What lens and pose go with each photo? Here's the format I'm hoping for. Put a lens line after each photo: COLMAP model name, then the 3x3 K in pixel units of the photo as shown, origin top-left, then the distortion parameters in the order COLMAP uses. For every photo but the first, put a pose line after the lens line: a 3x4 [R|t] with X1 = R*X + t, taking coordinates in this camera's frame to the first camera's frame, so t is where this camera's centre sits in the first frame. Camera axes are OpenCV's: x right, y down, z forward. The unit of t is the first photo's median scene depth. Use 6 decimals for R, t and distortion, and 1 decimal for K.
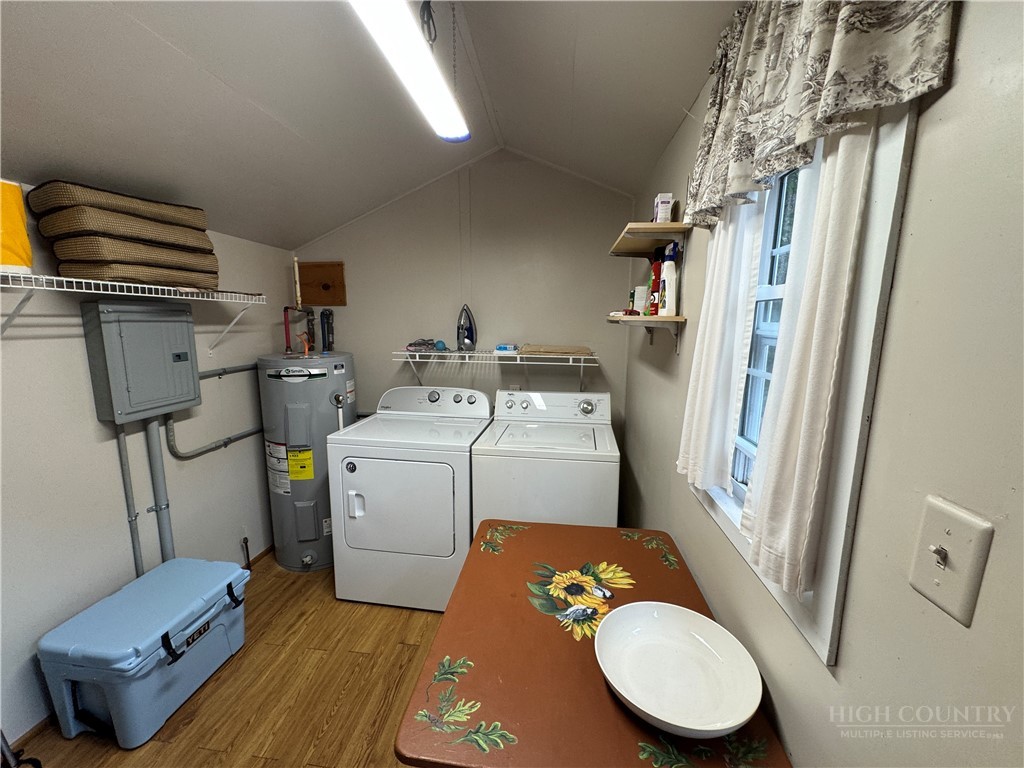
lens RADIAL K [[408.1, 0, 513.1], [0, 408.1, 384.8], [0, 0, 1]] dist [-0.002538, 0.001001]
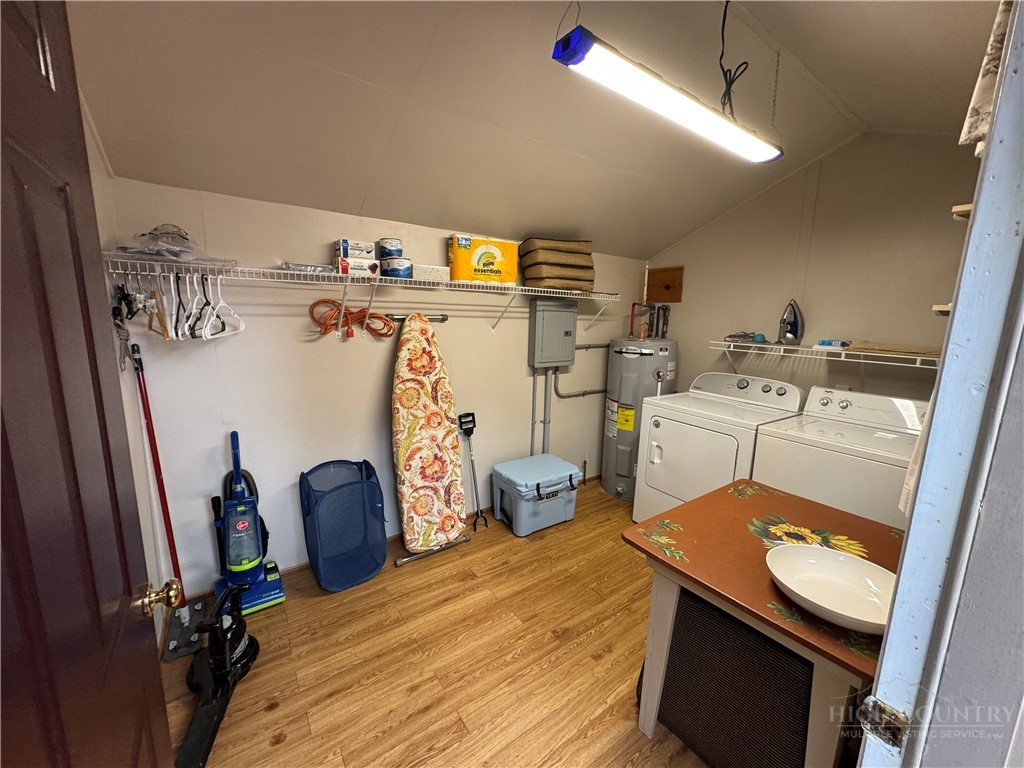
lens RADIAL K [[408.1, 0, 515.3], [0, 408.1, 383.0], [0, 0, 1]] dist [-0.002538, 0.001001]
pose [[0.677963, 0.131477, -0.723243, 0.230532], [-0.135158, 0.989397, 0.053164, 0.064433], [0.722564, 0.061709, 0.688544, -0.244961]]
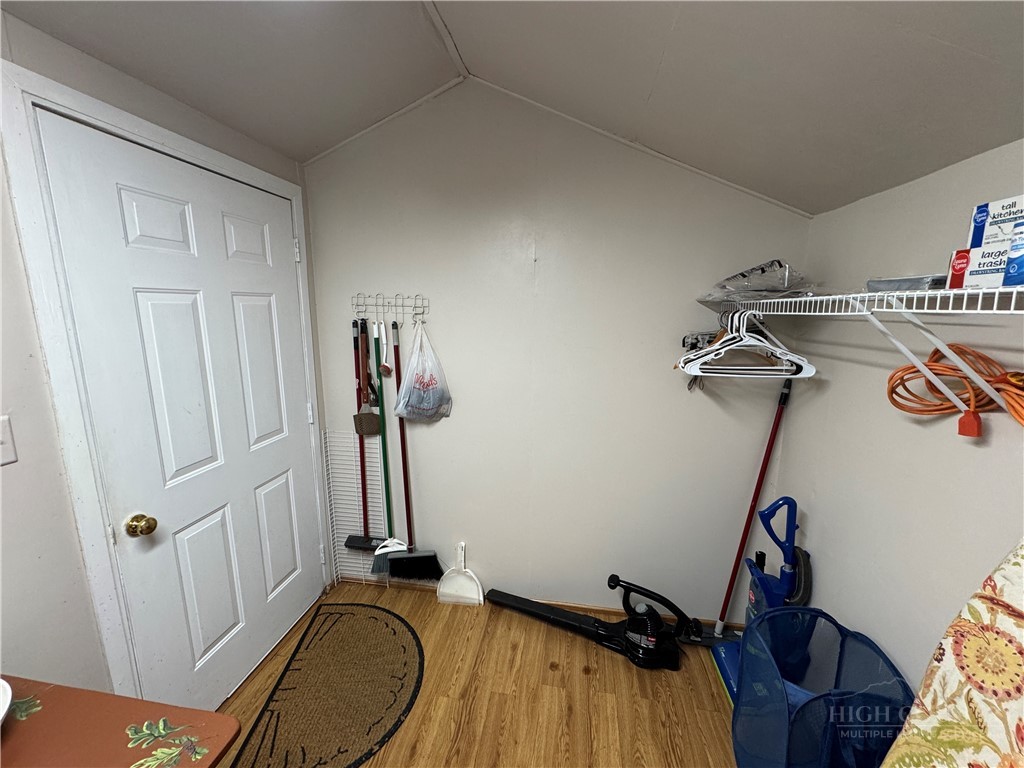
lens RADIAL K [[408.1, 0, 515.2], [0, 408.1, 383.3], [0, 0, 1]] dist [-0.002538, 0.001001]
pose [[-0.998923, -0.028932, 0.036276, -0.360585], [-0.015149, 0.942310, 0.334400, -0.132330], [-0.043858, 0.333490, -0.941733, 0.583352]]
